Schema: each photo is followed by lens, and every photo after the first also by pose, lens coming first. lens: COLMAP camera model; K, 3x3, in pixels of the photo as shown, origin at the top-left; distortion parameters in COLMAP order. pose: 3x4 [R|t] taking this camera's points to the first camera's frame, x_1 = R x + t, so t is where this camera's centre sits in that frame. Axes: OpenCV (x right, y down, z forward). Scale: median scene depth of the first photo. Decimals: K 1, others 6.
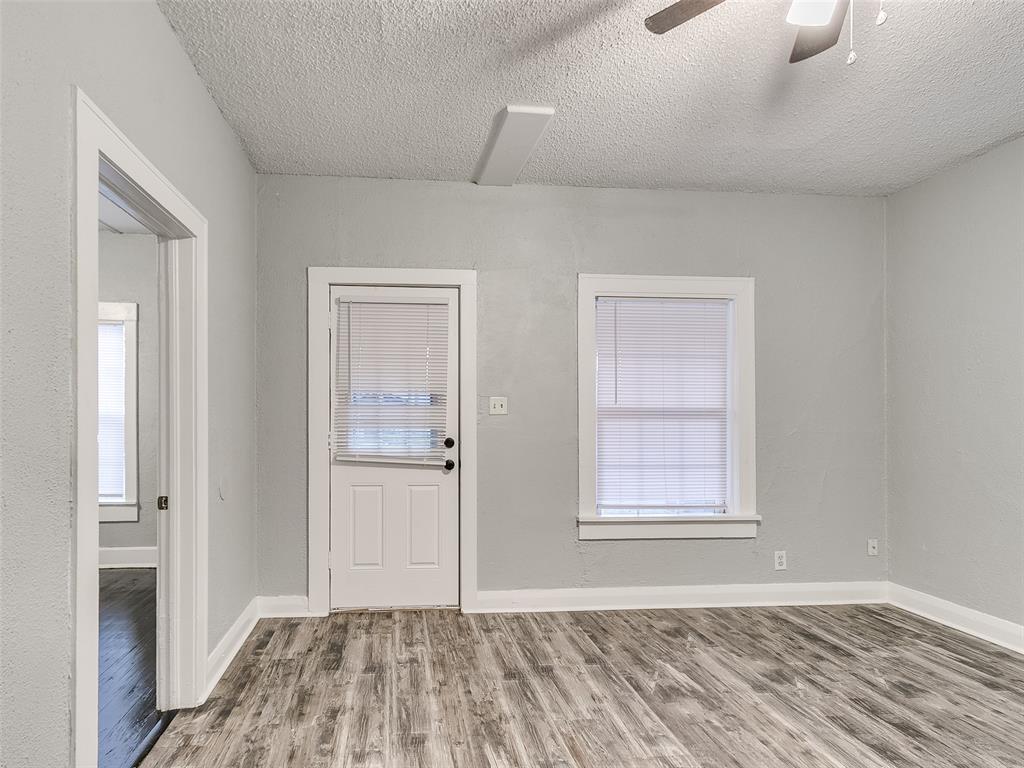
lens RADIAL K [[544.8, 0, 447.7], [0, 544.8, 419.4], [0, 0, 1]] dist [0.002729, 0.000758]
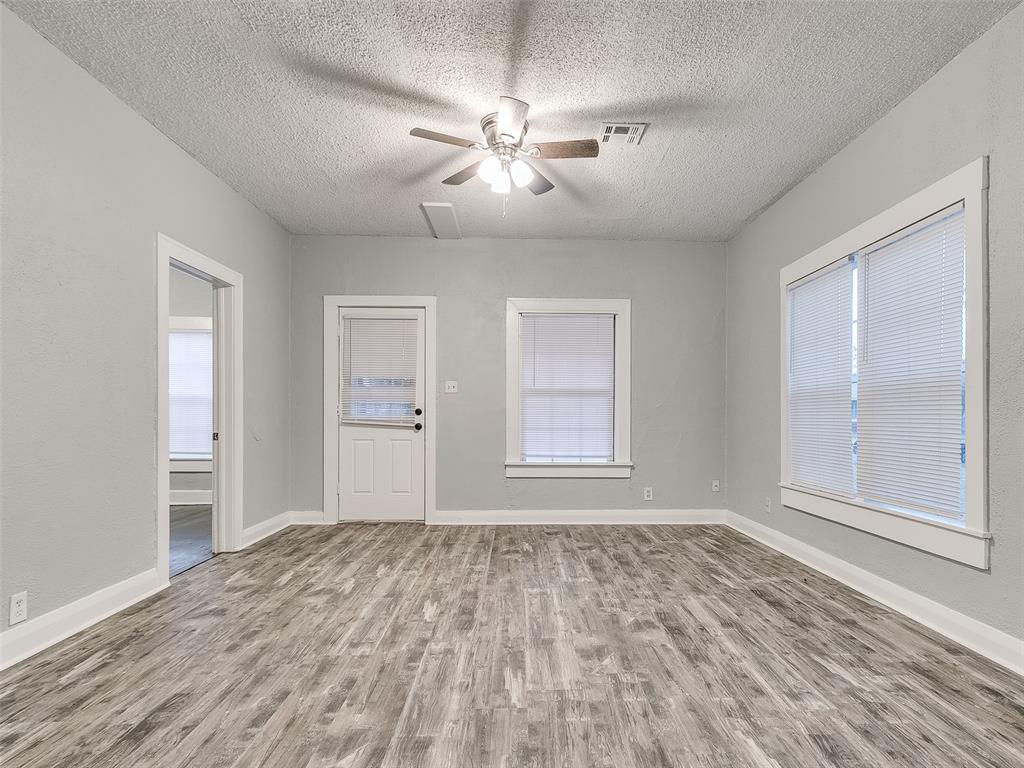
lens RADIAL K [[545.2, 0, 539.0], [0, 545.2, 420.0], [0, 0, 1]] dist [0.014796, -0.001409]
pose [[0.998975, 0.000894, -0.045253, 0.401398], [-0.000876, 1.000000, 0.000429, 0.064582], [0.045254, -0.000389, 0.998975, -0.481507]]
